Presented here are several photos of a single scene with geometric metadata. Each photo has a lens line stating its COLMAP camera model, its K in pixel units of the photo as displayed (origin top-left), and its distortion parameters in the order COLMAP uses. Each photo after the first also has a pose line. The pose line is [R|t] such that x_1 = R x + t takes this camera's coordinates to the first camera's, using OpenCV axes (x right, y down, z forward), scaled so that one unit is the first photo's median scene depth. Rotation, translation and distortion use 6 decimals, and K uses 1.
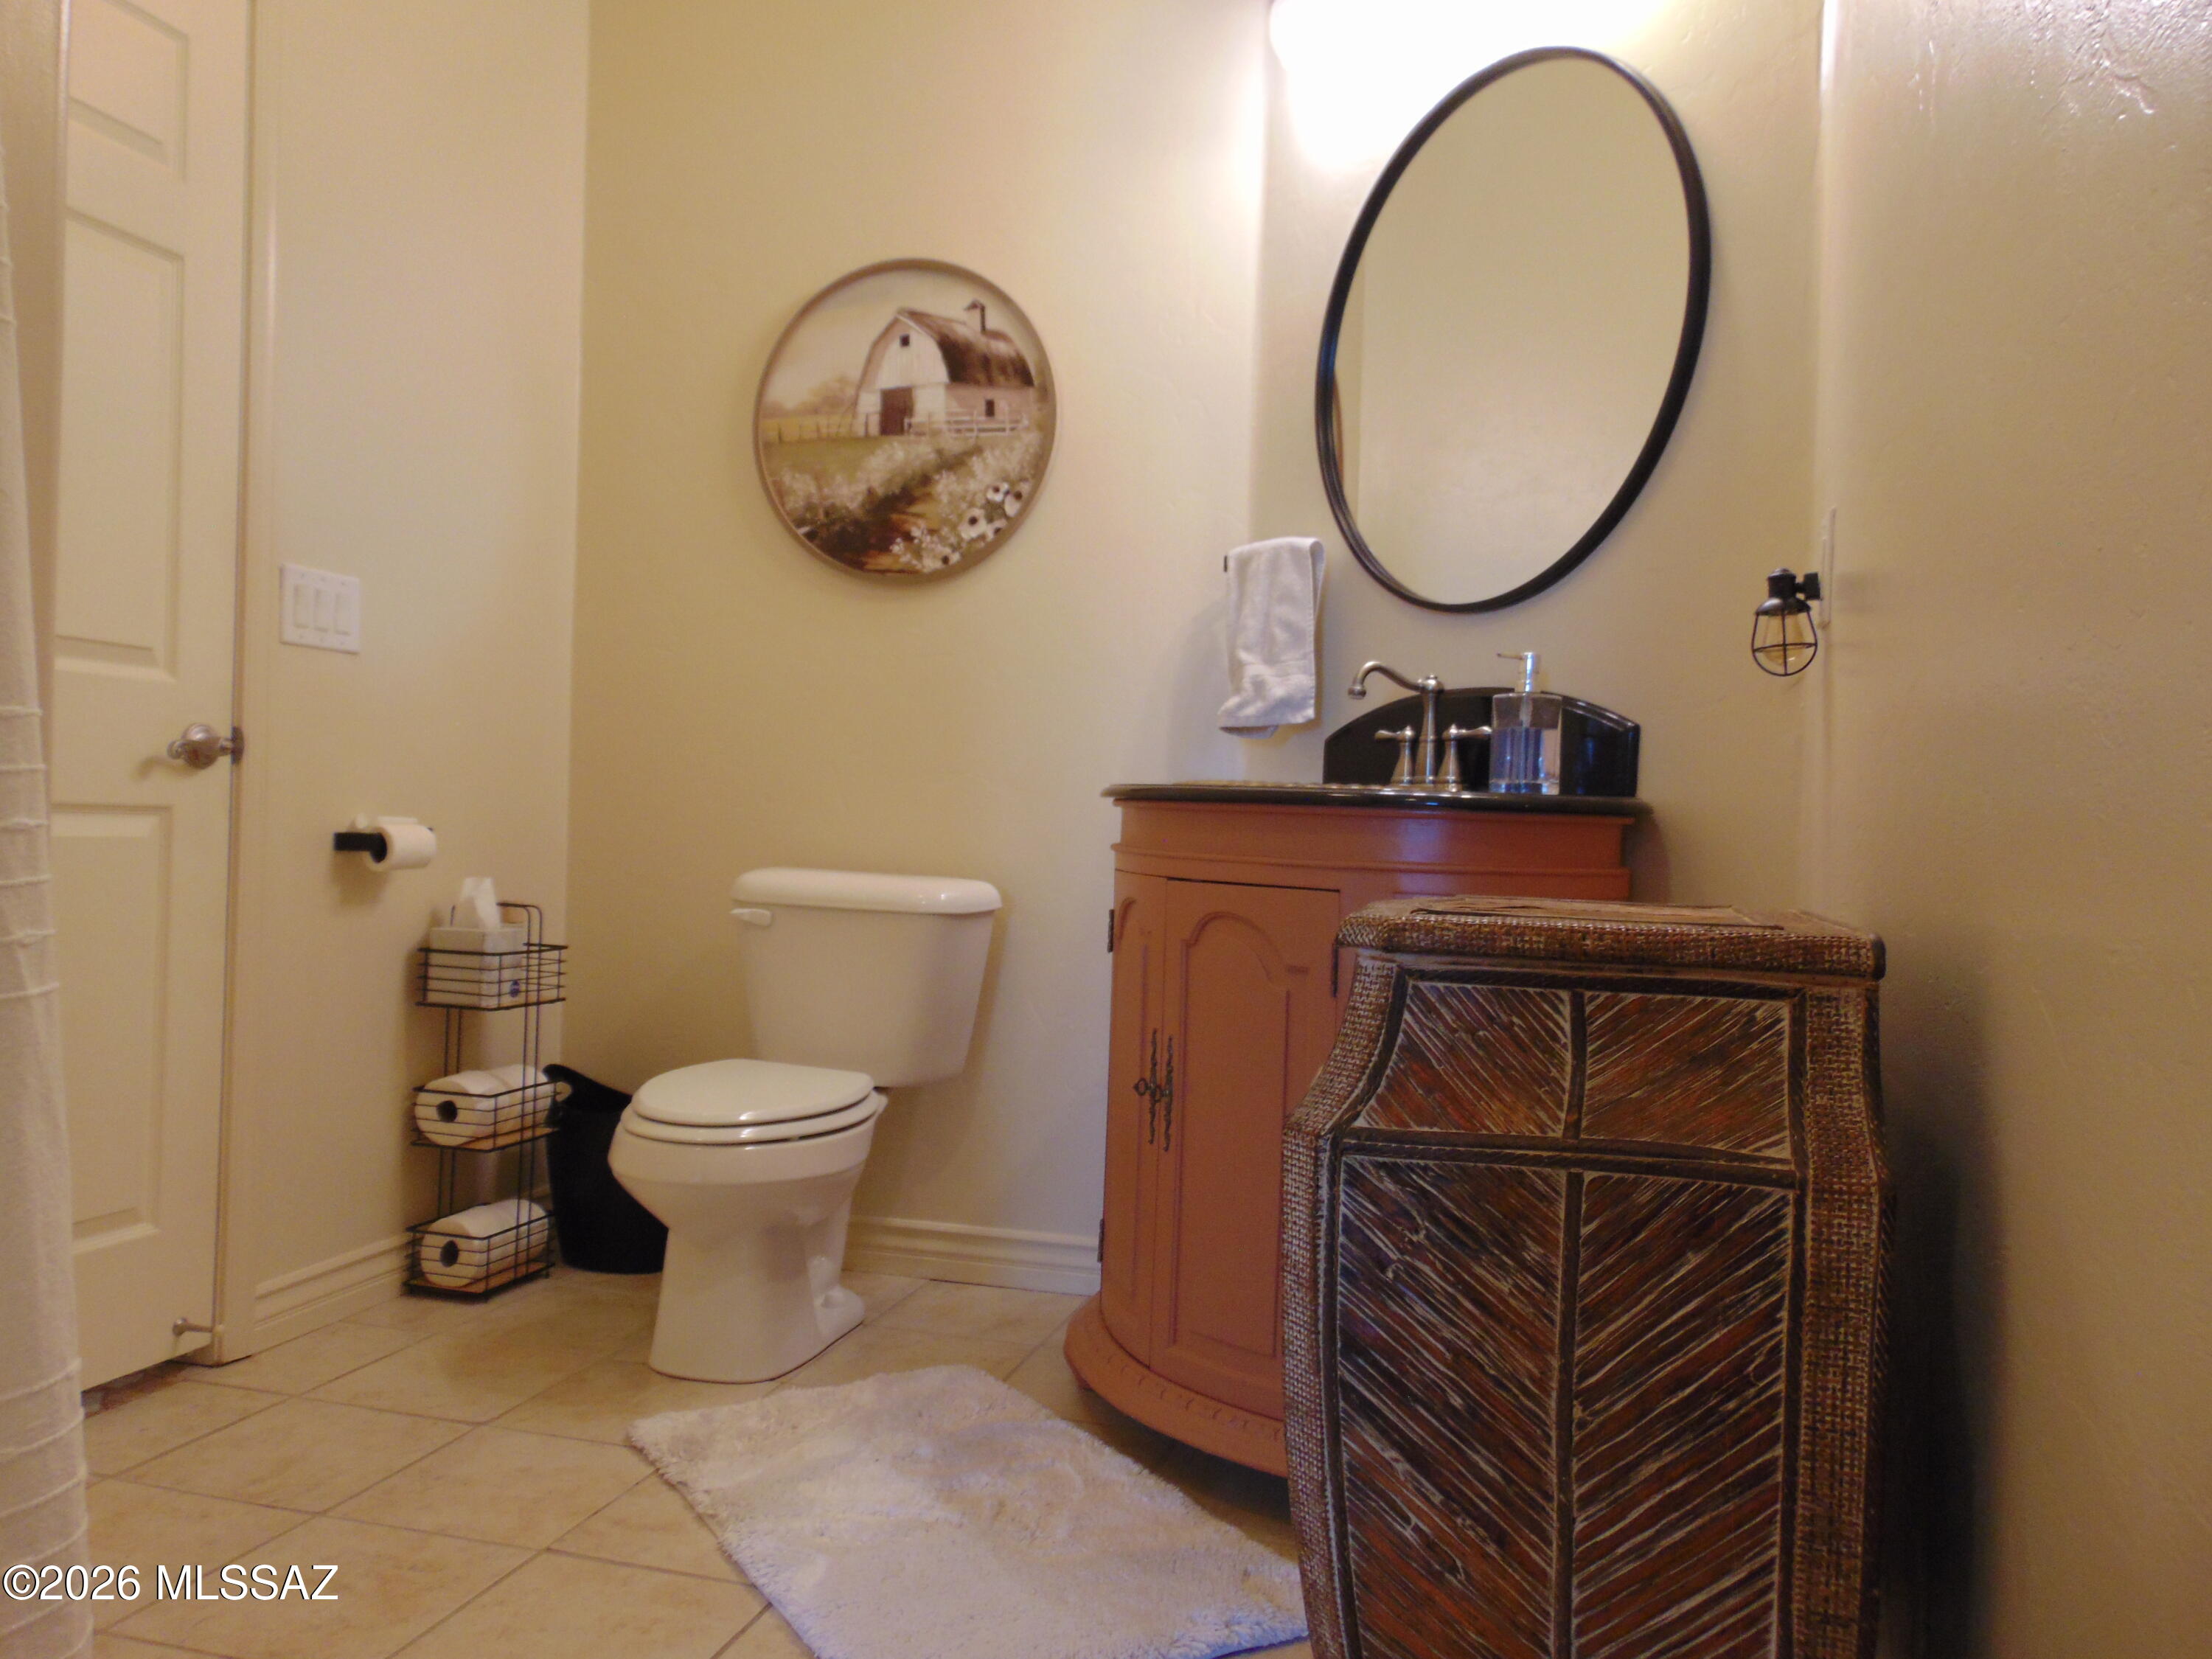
lens RADIAL K [[1675.3, 0, 1099.7], [0, 1675.3, 828.1], [0, 0, 1]] dist [-0.015414, 0.054968]
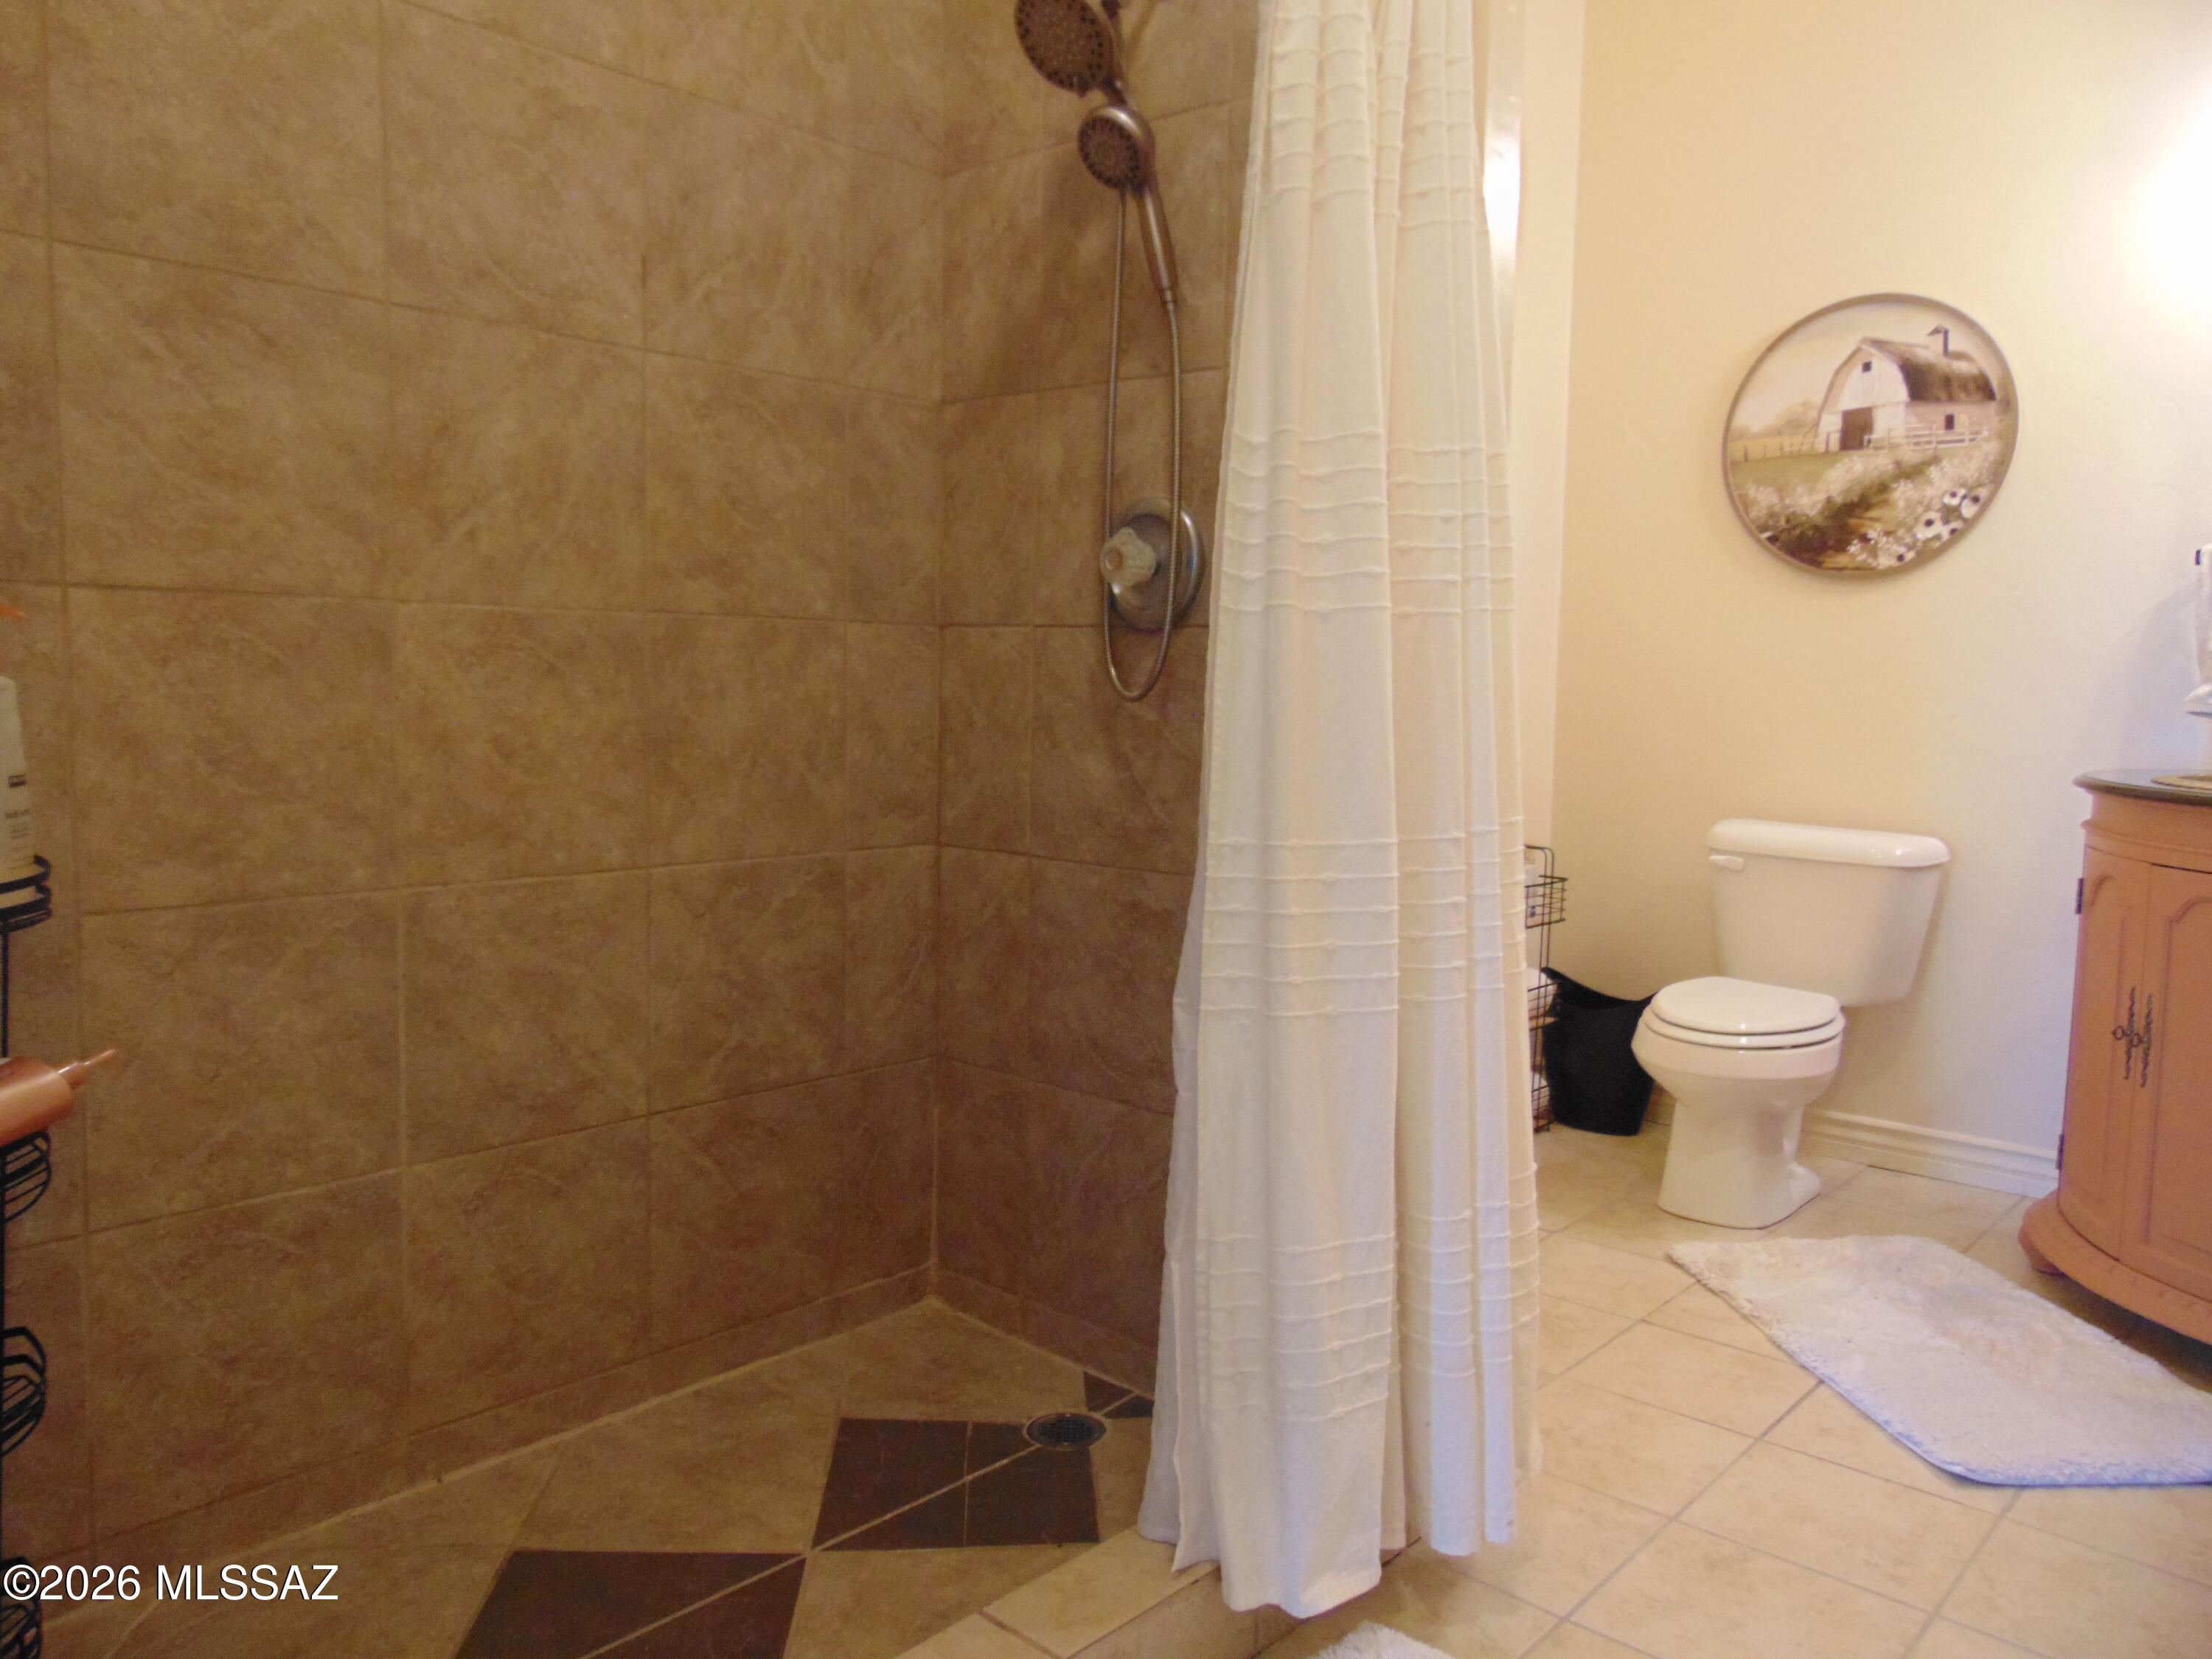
lens RADIAL K [[1675.3, 0, 1095.3], [0, 1675.3, 830.0], [0, 0, 1]] dist [-0.015414, 0.054968]
pose [[0.901373, 0.026615, -0.432226, -0.100795], [0.009354, 0.996680, 0.080880, -0.081209], [0.432943, -0.076946, 0.898131, -0.336662]]
